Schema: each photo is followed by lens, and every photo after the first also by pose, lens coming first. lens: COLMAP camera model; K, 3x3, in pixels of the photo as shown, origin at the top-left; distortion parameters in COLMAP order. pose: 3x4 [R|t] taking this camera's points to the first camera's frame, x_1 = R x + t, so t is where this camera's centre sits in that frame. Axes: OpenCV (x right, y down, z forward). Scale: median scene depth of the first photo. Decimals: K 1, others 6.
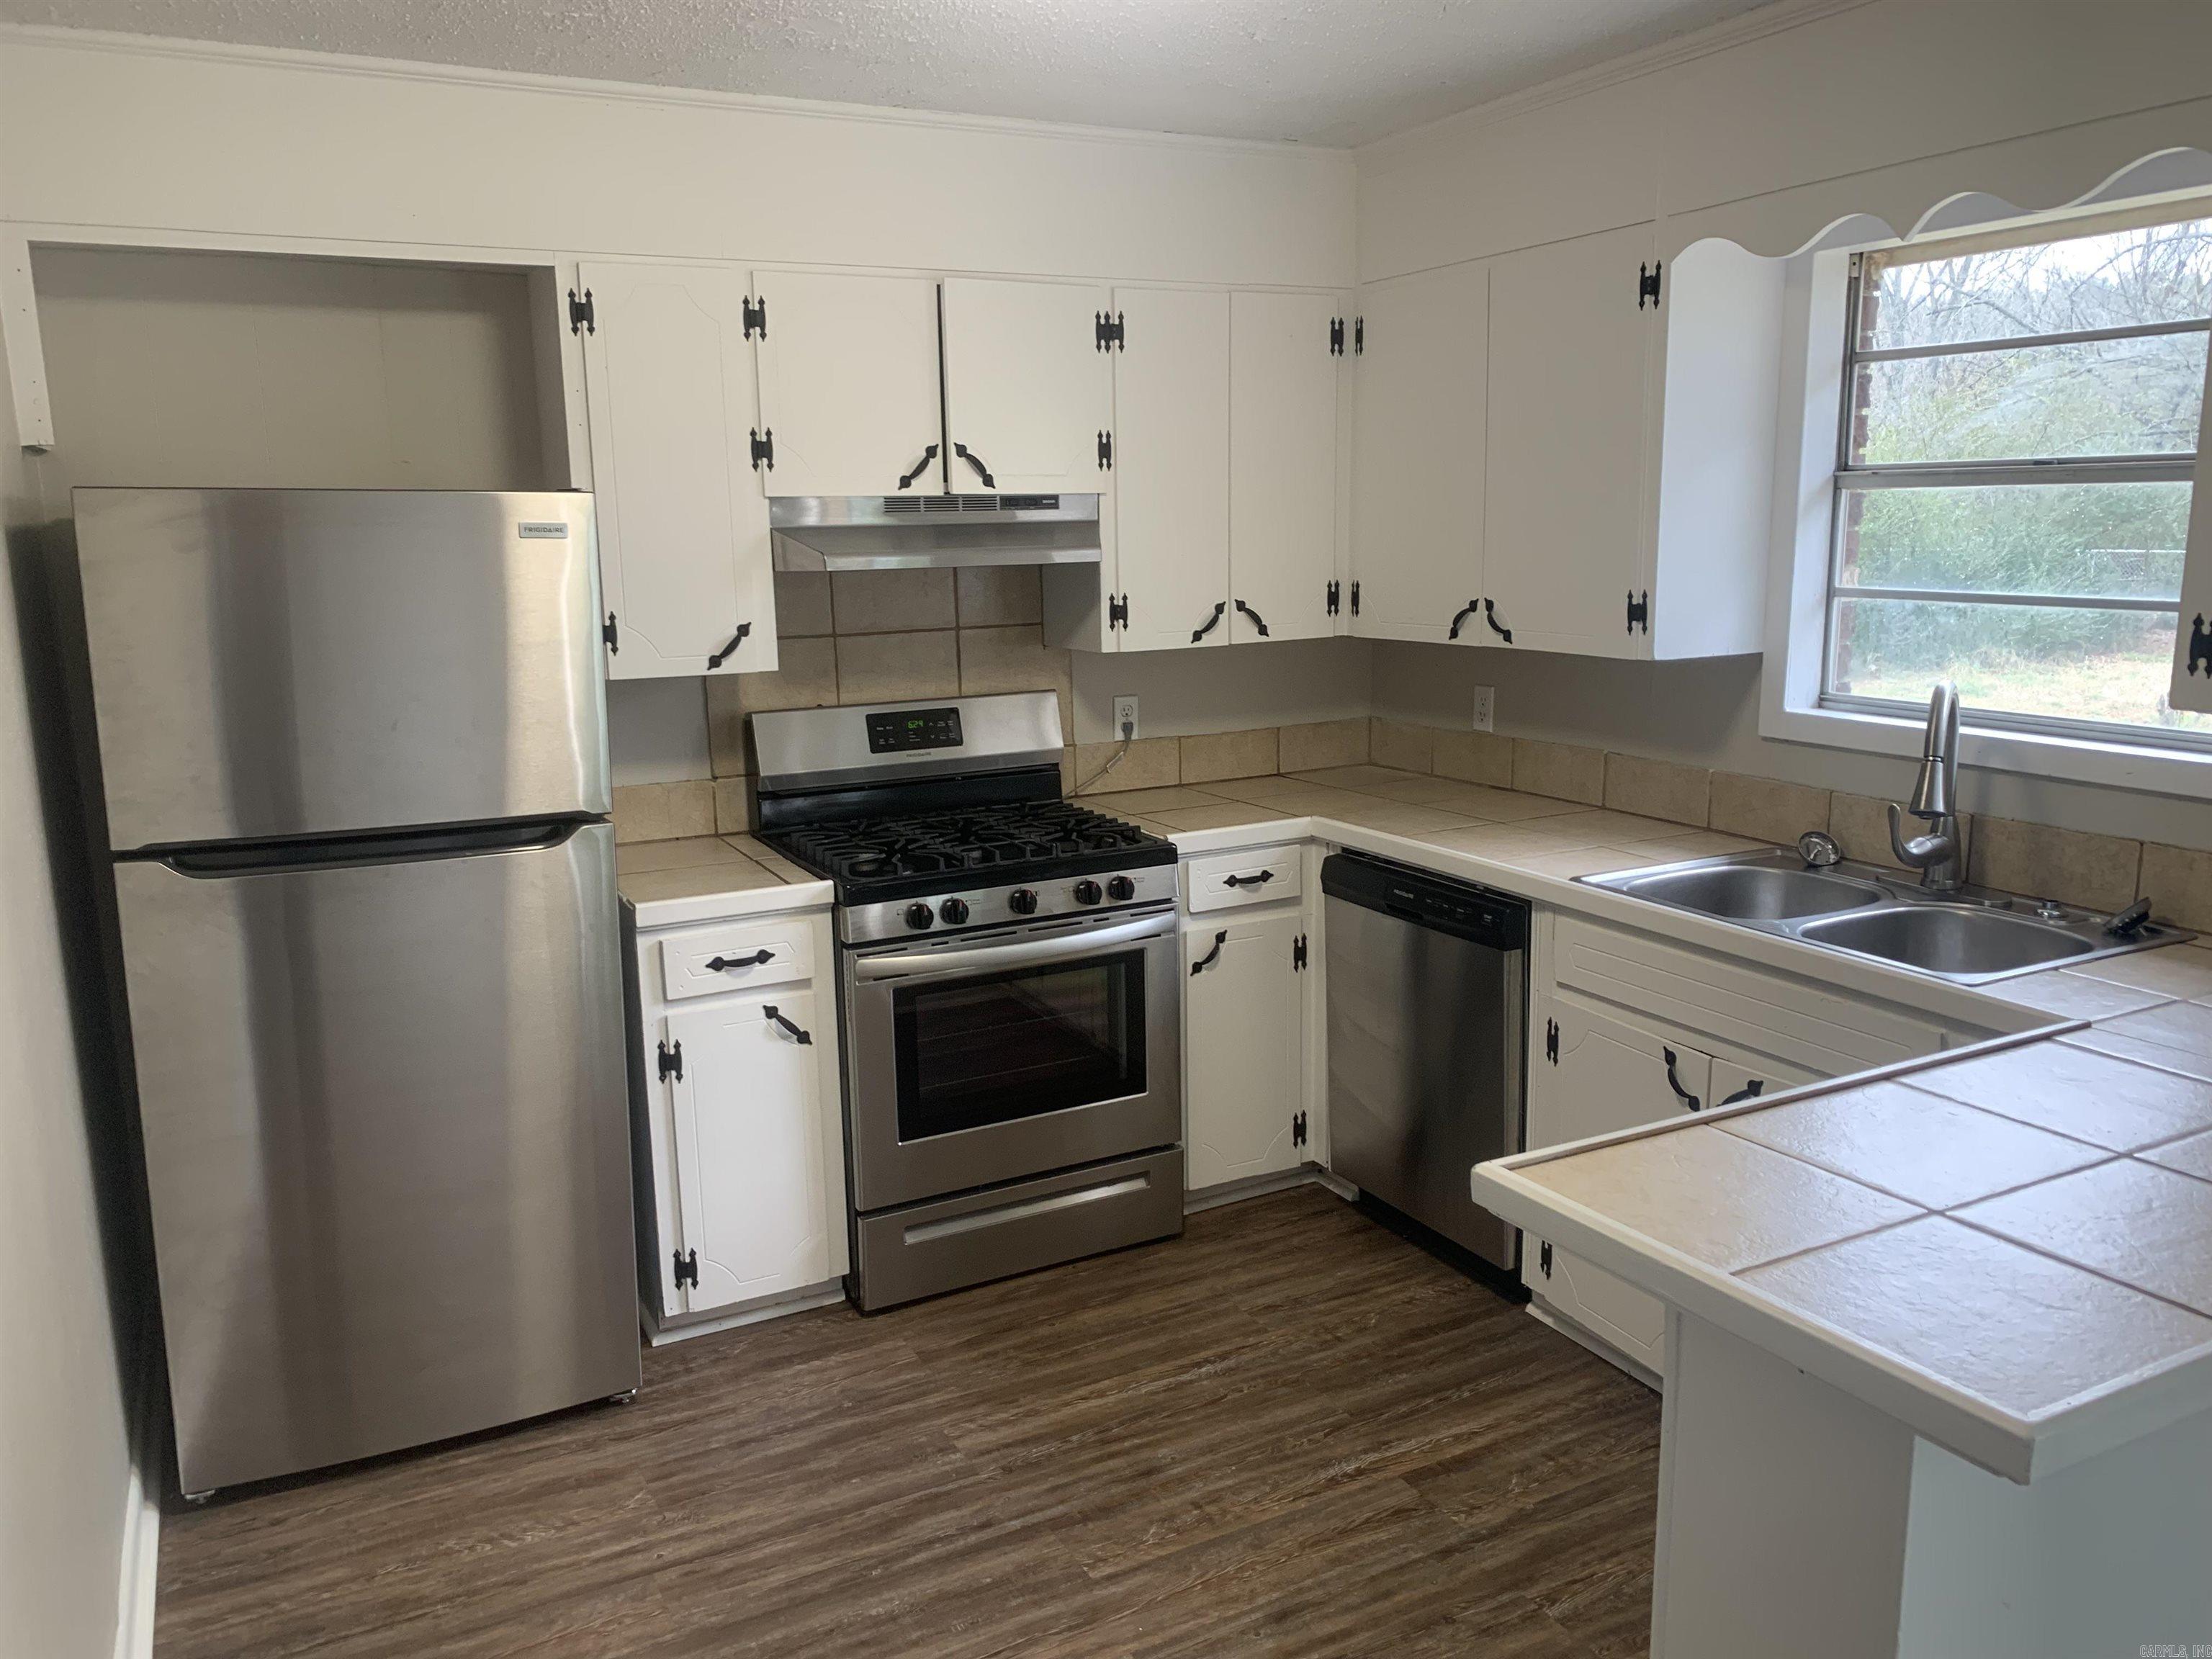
lens RADIAL K [[1697.6, 0, 1103.3], [0, 1697.6, 826.1], [0, 0, 1]] dist [-0.001248, -0.008160]
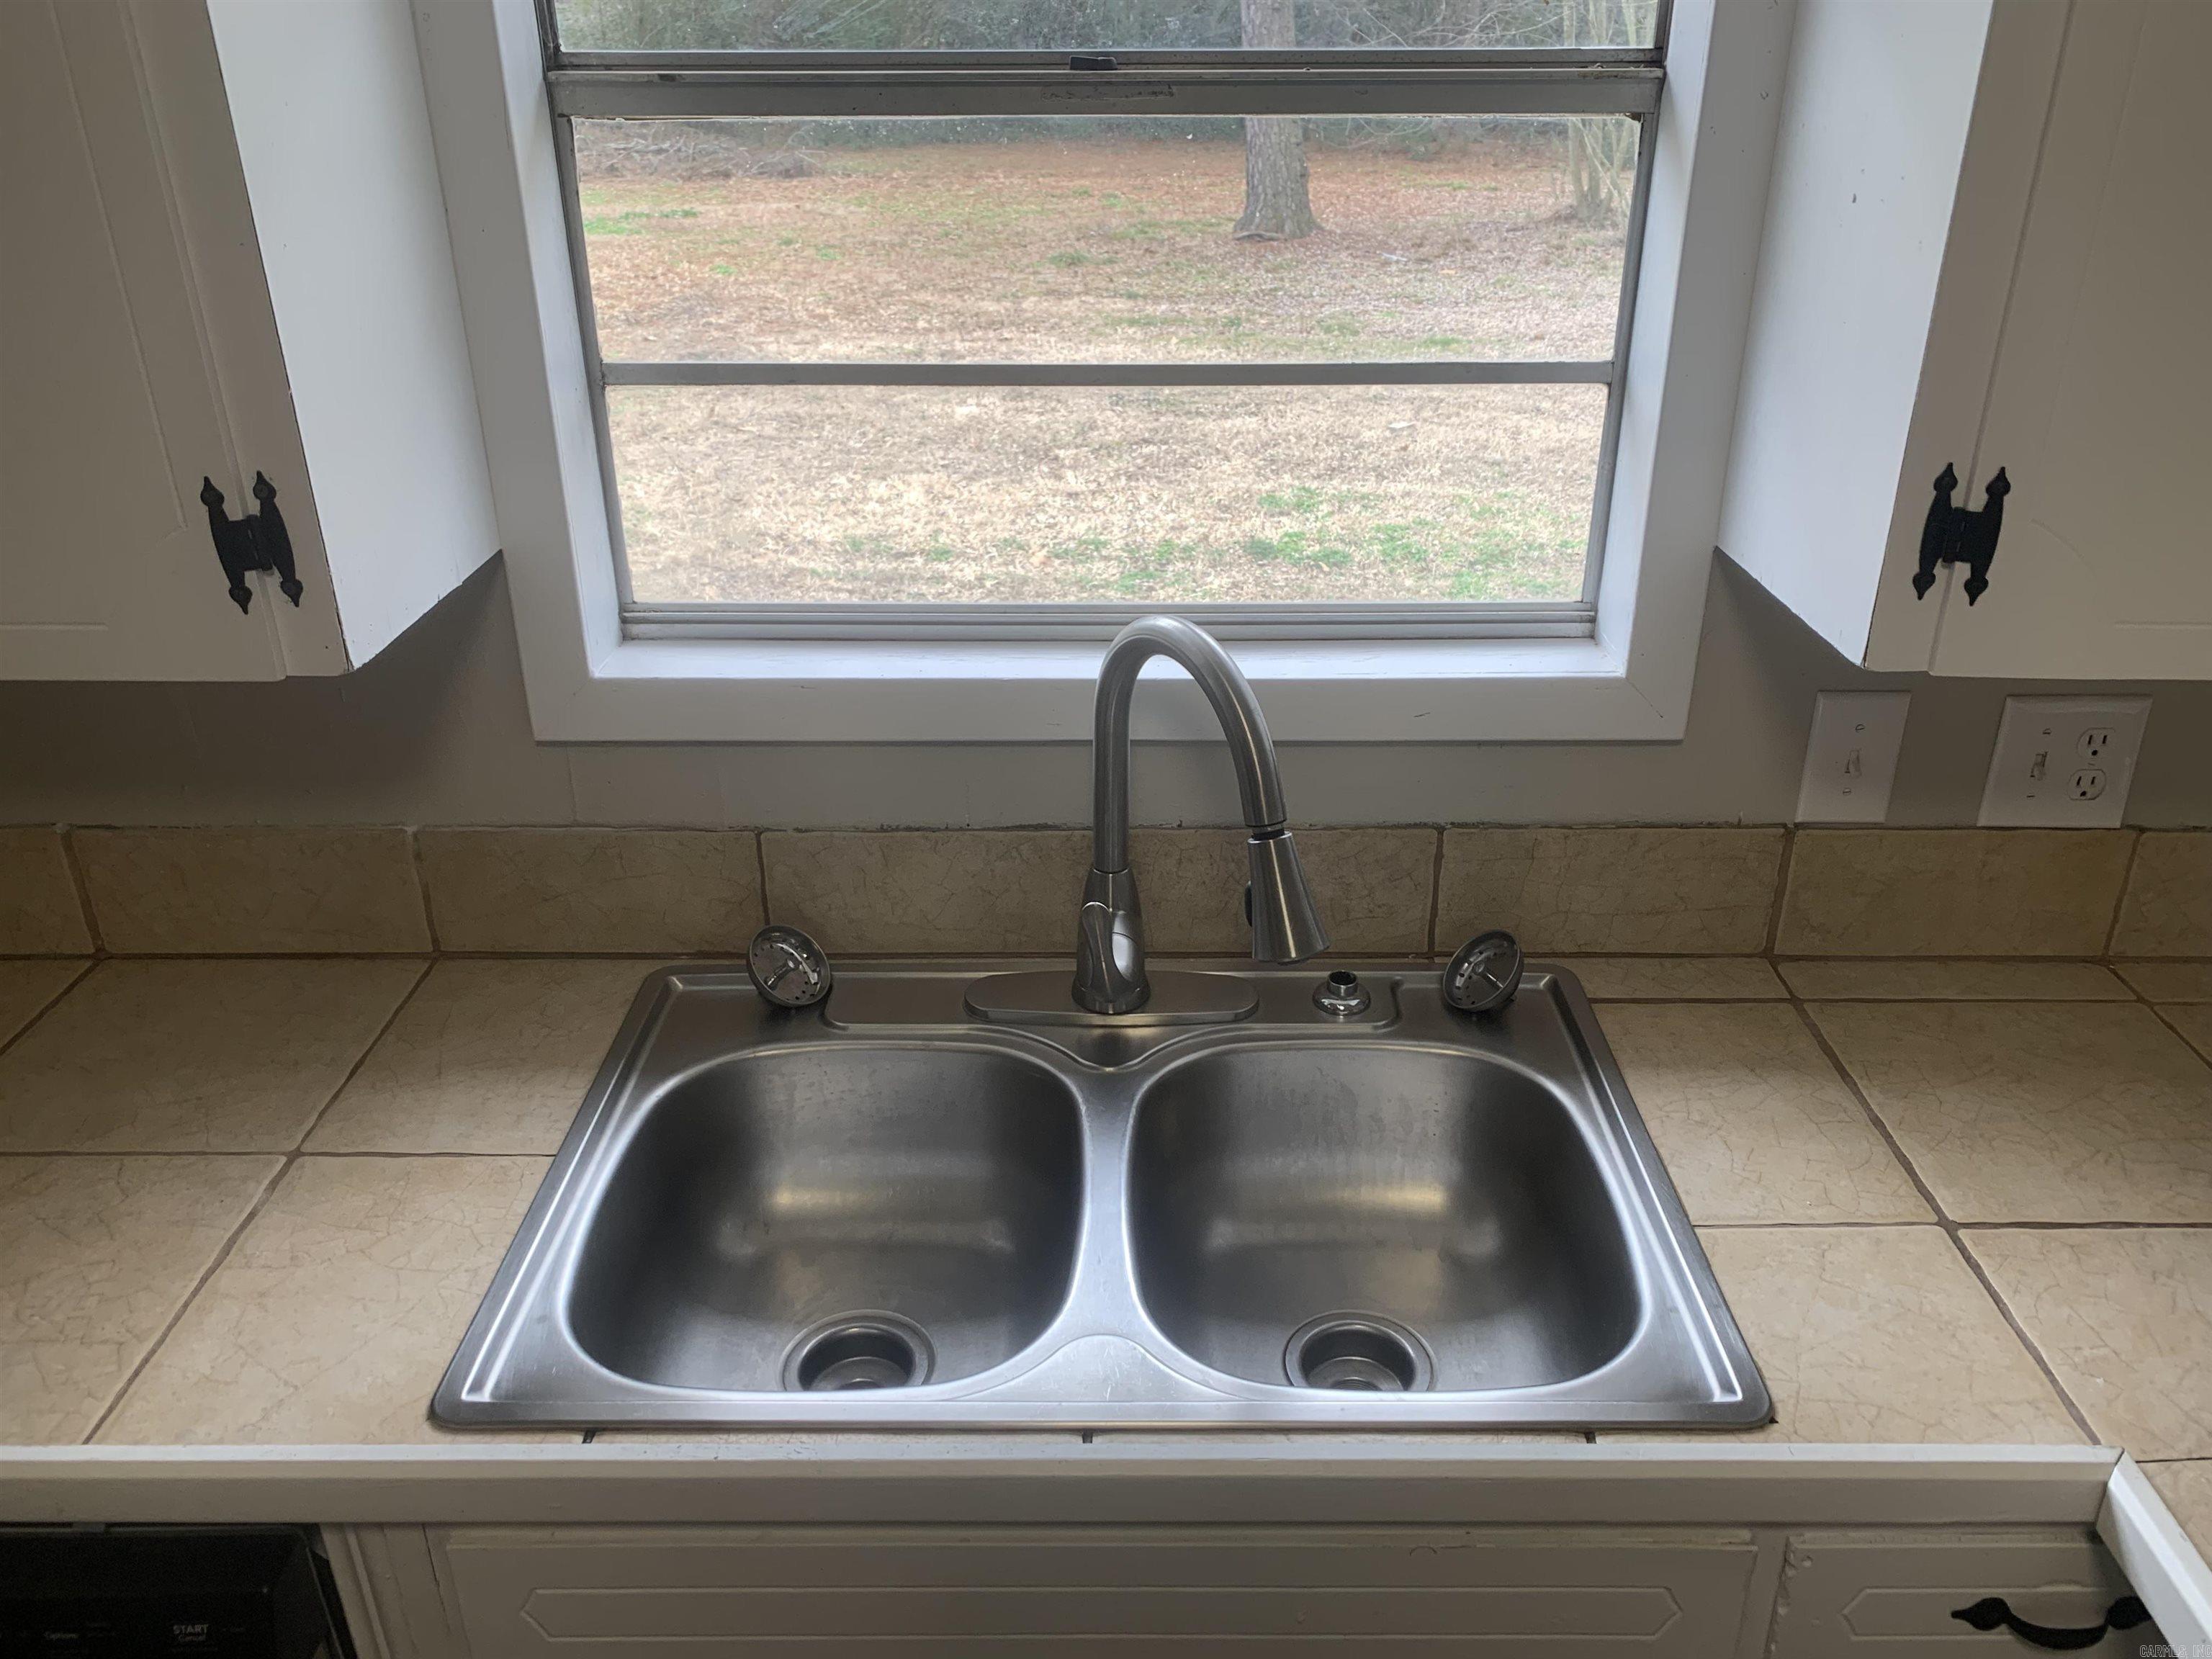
lens RADIAL K [[1697.6, 0, 1101.8], [0, 1697.6, 830.6], [0, 0, 1]] dist [-0.001248, -0.008160]
pose [[0.470819, -0.366206, 0.802635, 0.111641], [0.163277, 0.930232, 0.328646, -0.154593], [-0.866989, -0.023681, 0.497764, 0.697585]]
